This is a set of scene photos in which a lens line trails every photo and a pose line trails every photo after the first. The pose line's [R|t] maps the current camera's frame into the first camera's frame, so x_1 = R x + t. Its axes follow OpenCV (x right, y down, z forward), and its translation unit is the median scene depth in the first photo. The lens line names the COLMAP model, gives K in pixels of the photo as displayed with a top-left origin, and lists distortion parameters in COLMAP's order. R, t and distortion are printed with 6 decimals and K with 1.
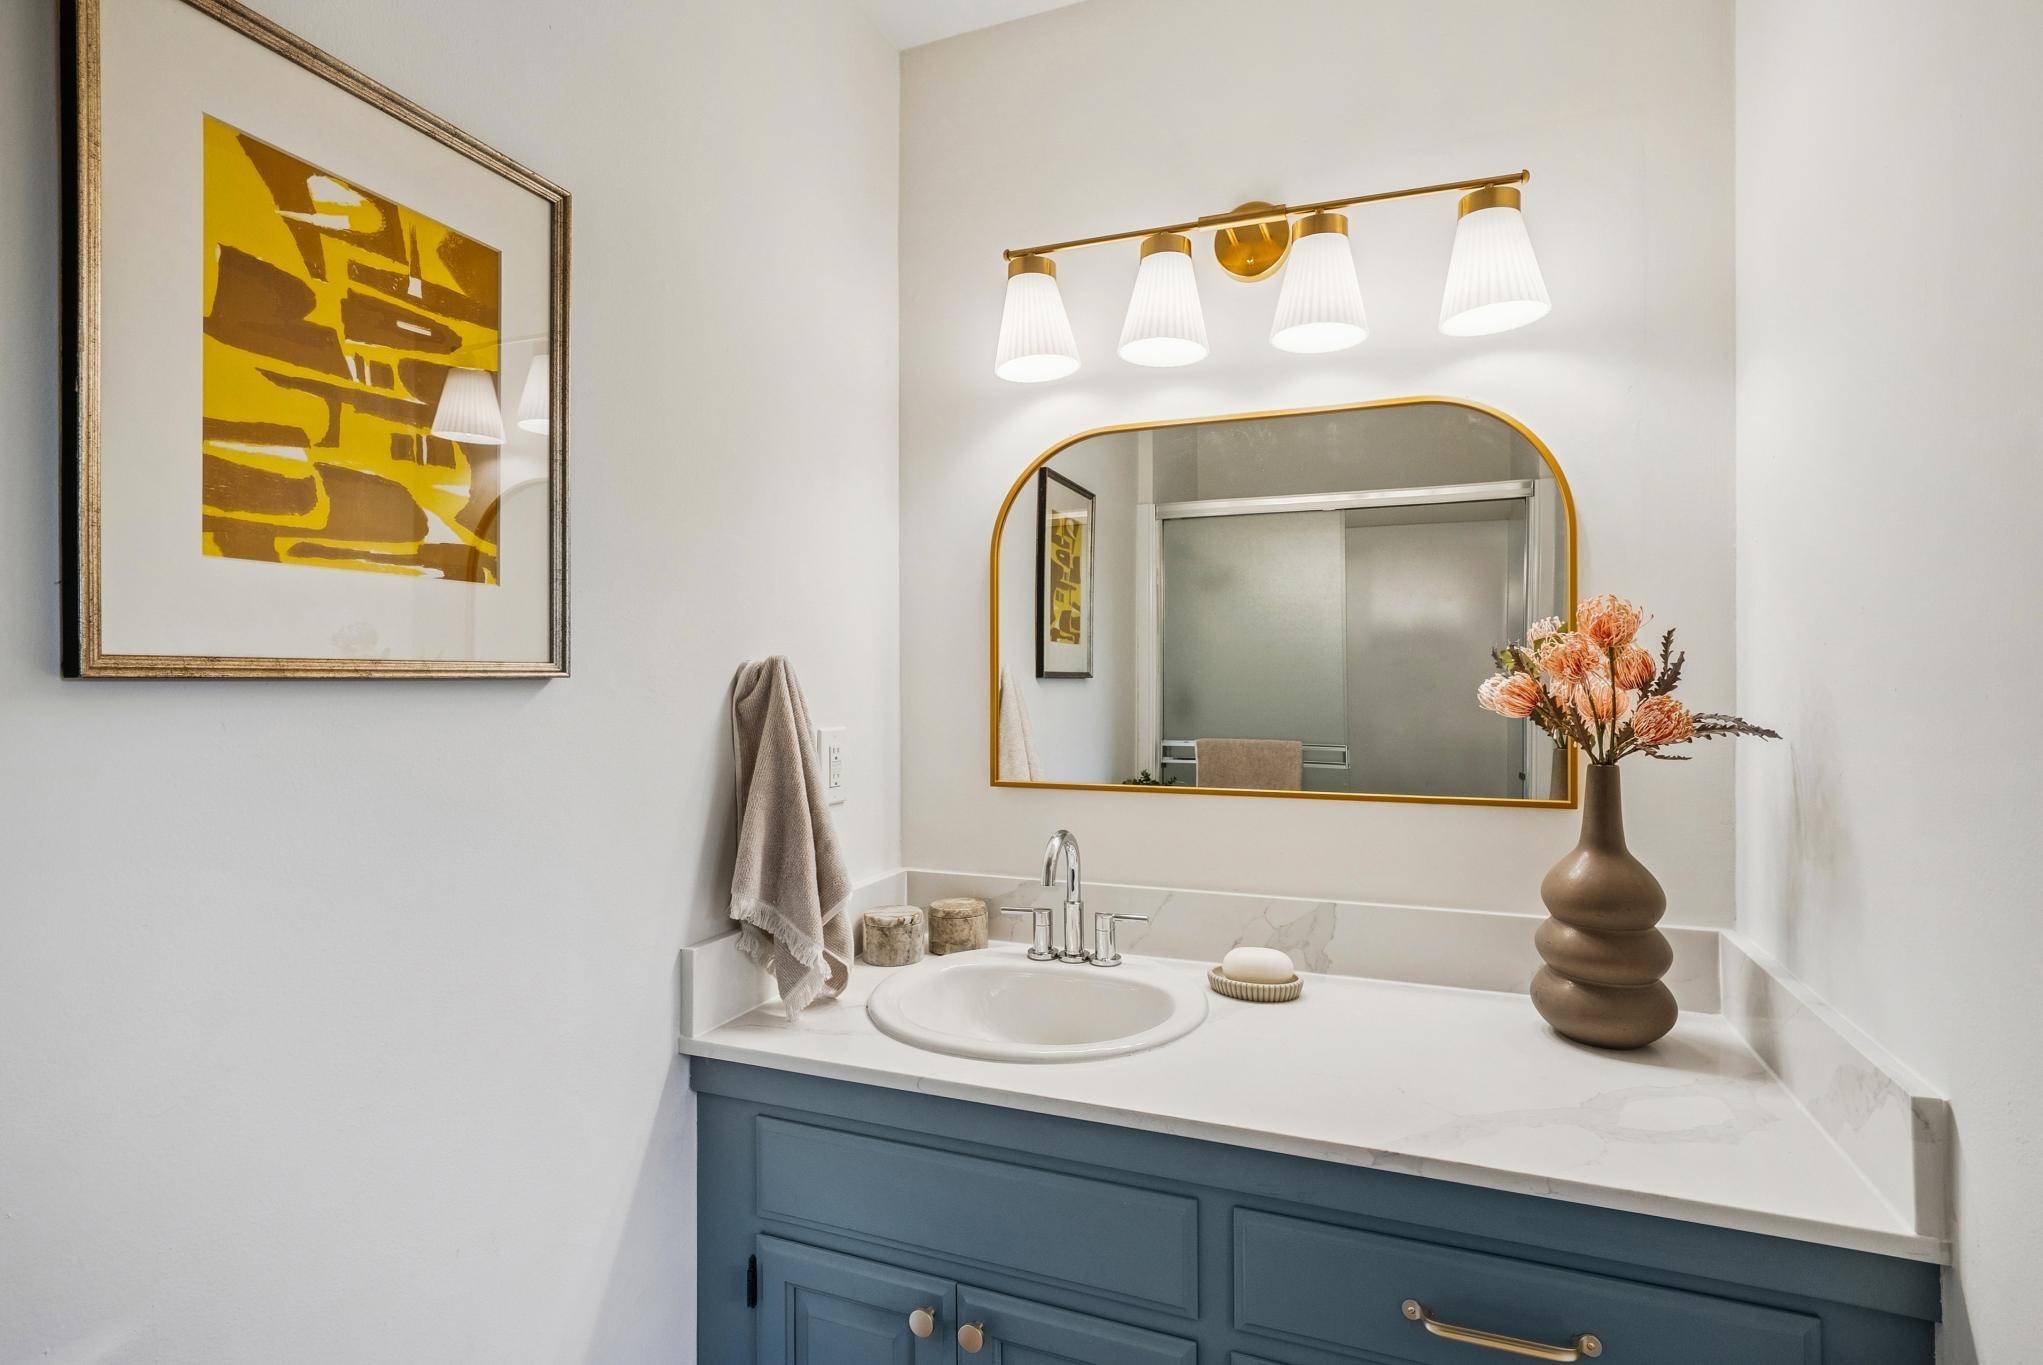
lens RADIAL K [[981.0, 0, 1021.5], [0, 981.0, 682.5], [0, 0, 1]] dist [0.000067, -0.000232]
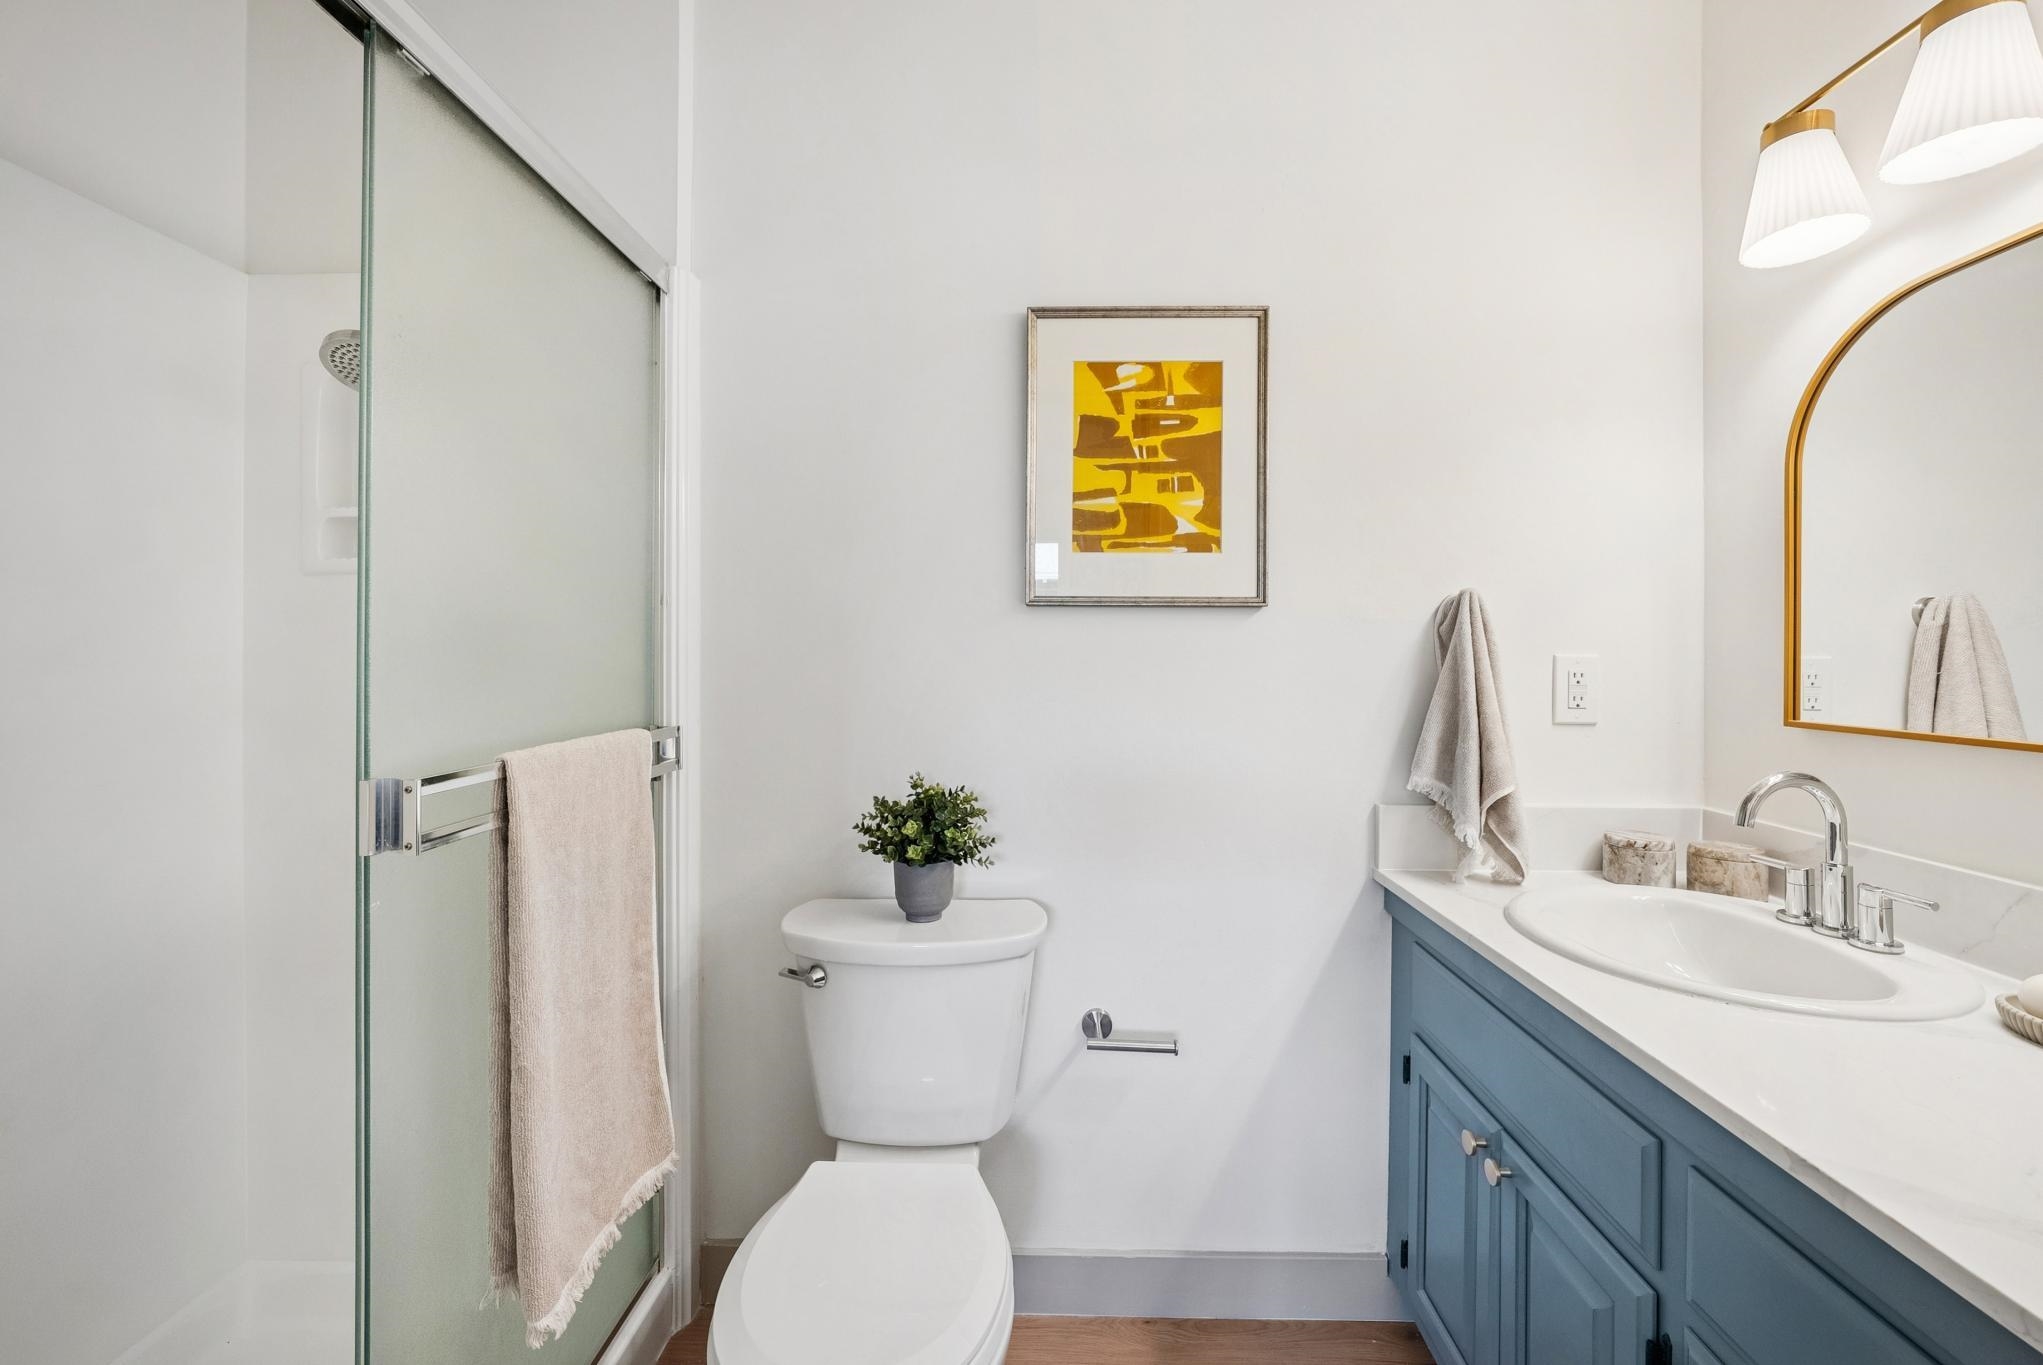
lens RADIAL K [[828.8, 0, 1028.7], [0, 828.8, 639.4], [0, 0, 1]] dist [-0.001087, -0.000053]
pose [[0.354655, -0.000605, -0.934997, 0.783831], [-0.010203, 0.999938, -0.004518, 0.070176], [0.934941, 0.011142, 0.354627, 0.177748]]
